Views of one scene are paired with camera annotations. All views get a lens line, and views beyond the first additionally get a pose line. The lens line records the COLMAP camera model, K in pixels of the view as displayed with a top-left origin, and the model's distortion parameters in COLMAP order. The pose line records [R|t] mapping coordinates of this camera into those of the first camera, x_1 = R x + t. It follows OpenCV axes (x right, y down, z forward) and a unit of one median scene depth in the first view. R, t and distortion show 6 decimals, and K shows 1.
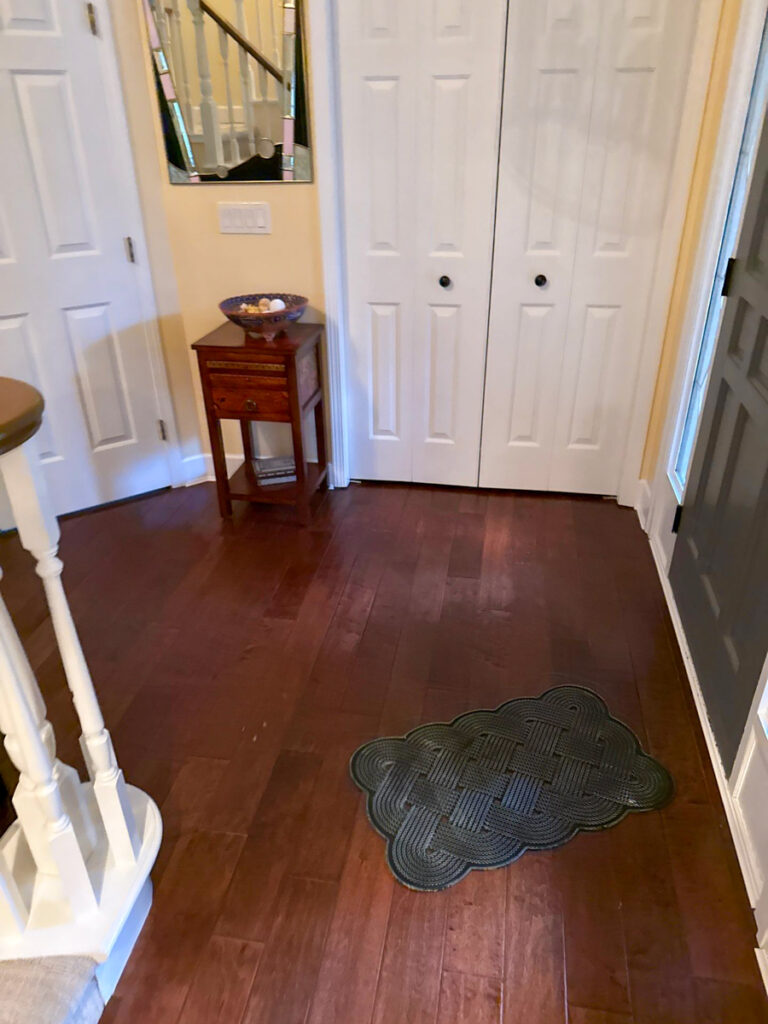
lens RADIAL K [[735.0, 0, 385.6], [0, 735.0, 535.2], [0, 0, 1]] dist [0.064233, -0.087205]
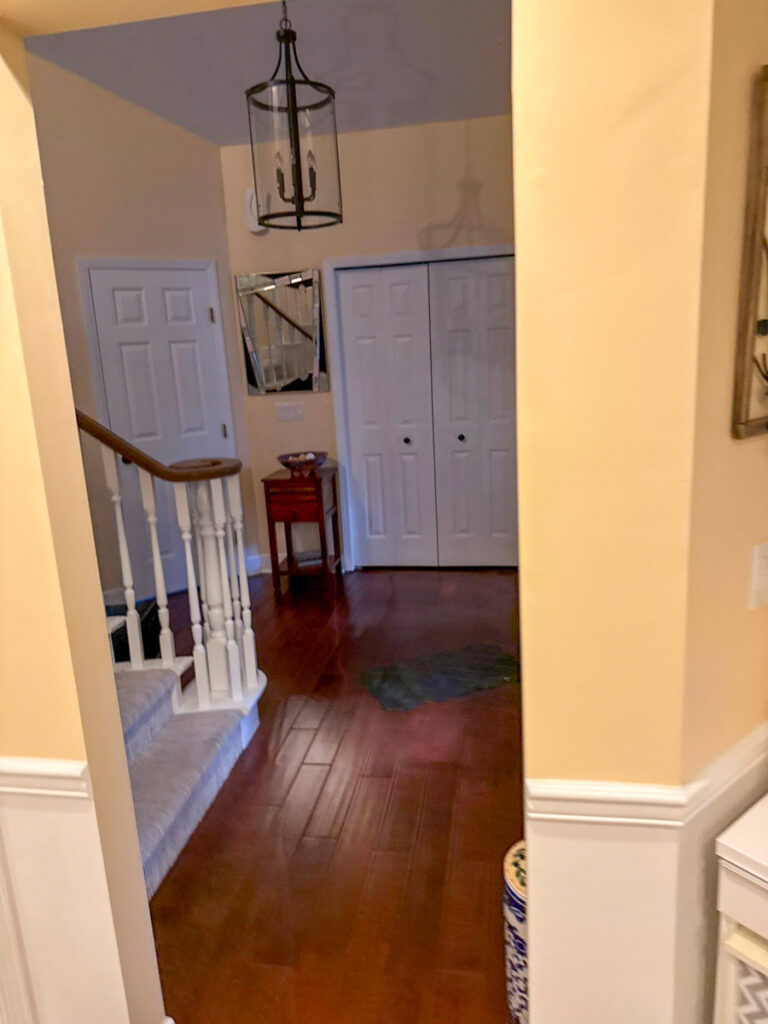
lens RADIAL K [[711.5, 0, 383.0], [0, 711.5, 508.1], [0, 0, 1]] dist [0.164860, -0.299078]
pose [[0.999092, -0.042390, -0.004170, 0.024340], [0.039522, 0.959075, -0.280379, 0.270514], [0.015884, 0.279960, 0.959880, -0.546432]]
